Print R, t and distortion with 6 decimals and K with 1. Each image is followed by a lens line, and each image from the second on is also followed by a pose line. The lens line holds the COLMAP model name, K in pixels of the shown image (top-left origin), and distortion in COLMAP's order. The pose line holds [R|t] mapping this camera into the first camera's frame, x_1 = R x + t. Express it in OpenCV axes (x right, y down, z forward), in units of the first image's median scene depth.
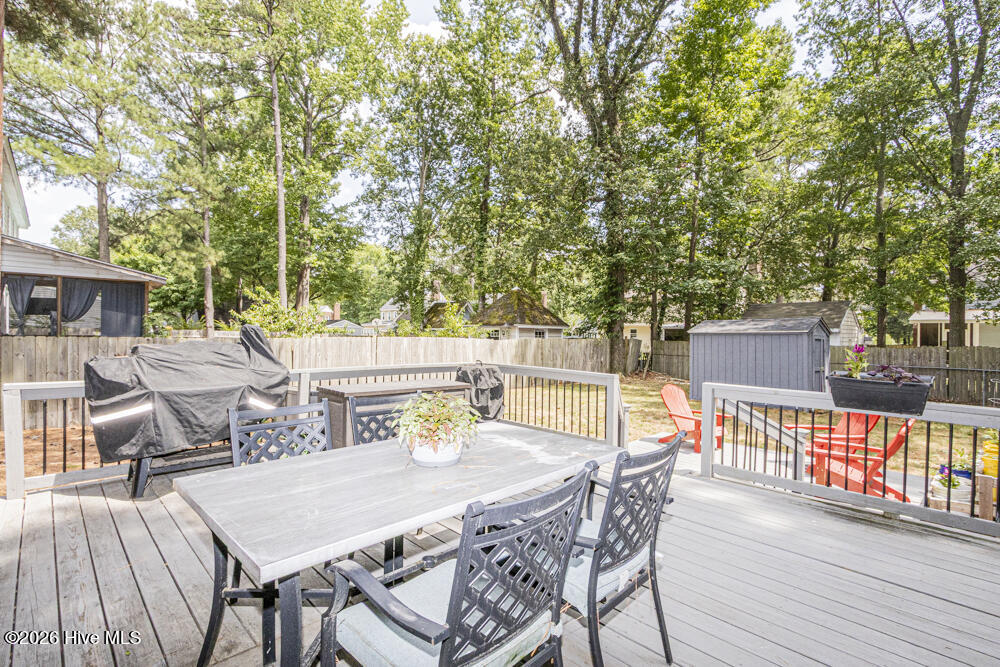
lens RADIAL K [[467.1, 0, 497.8], [0, 467.1, 339.4], [0, 0, 1]] dist [0.000962, -0.000120]
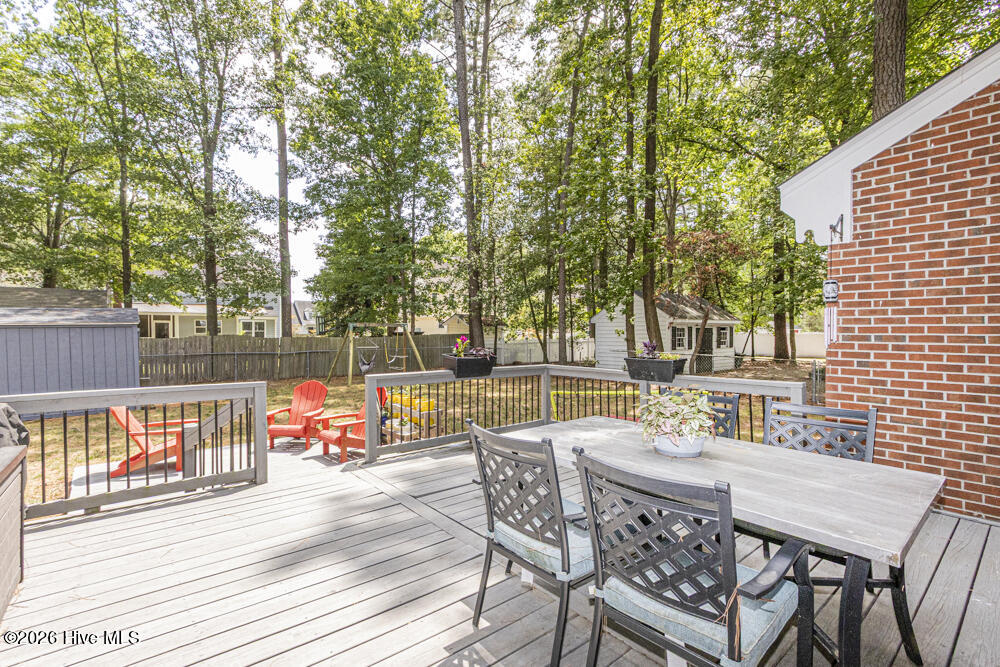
lens RADIAL K [[470.4, 0, 493.2], [0, 470.4, 332.3], [0, 0, 1]] dist [0.003198, 0.000427]
pose [[0.080317, -0.022389, 0.996518, -0.210993], [0.015419, 0.999656, 0.021216, -0.008147], [-0.996650, 0.013661, 0.080634, 0.226162]]
